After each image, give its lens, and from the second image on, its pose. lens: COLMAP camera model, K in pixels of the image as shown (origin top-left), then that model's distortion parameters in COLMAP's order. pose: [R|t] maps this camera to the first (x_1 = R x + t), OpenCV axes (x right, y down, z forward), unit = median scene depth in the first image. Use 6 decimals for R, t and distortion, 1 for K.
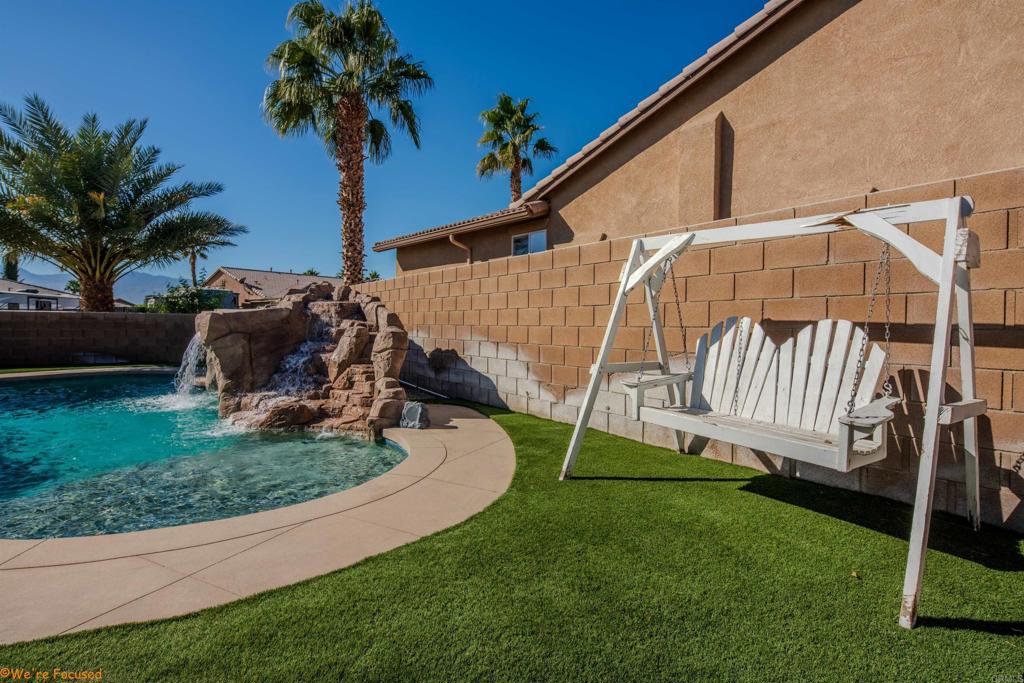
lens RADIAL K [[497.4, 0, 507.3], [0, 497.4, 336.5], [0, 0, 1]] dist [-0.000241, -0.000508]
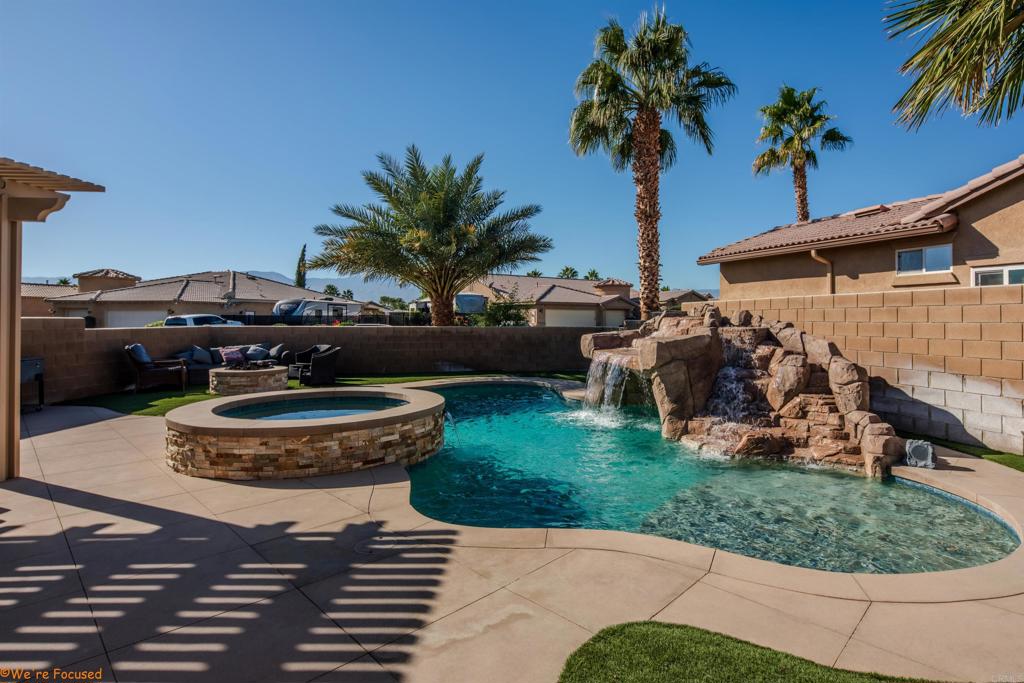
lens RADIAL K [[522.3, 0, 570.0], [0, 522.3, 315.9], [0, 0, 1]] dist [-0.000254, -0.000799]
pose [[0.963859, -0.007943, -0.266295, -0.297342], [-0.000770, 0.999468, -0.032598, -0.042133], [0.266412, 0.031625, 0.963340, -0.101175]]
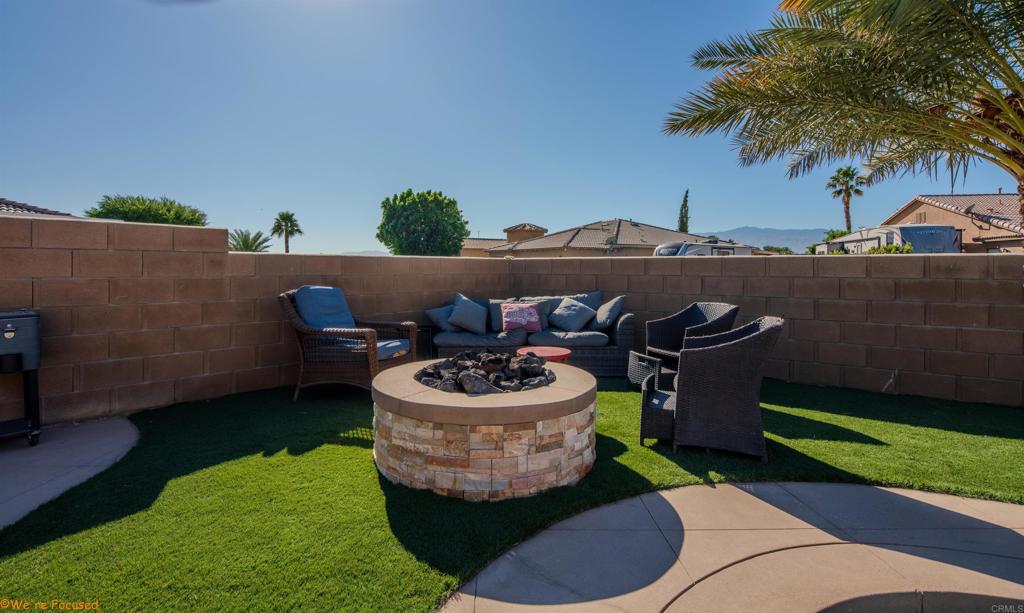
lens RADIAL K [[500.5, 0, 508.7], [0, 500.5, 271.5], [0, 0, 1]] dist [0.001339, 0.000084]
pose [[0.467138, -0.004246, -0.884174, -0.921008], [-0.020399, 0.999671, -0.015578, -0.029359], [0.883949, 0.025314, 0.466898, 0.609845]]
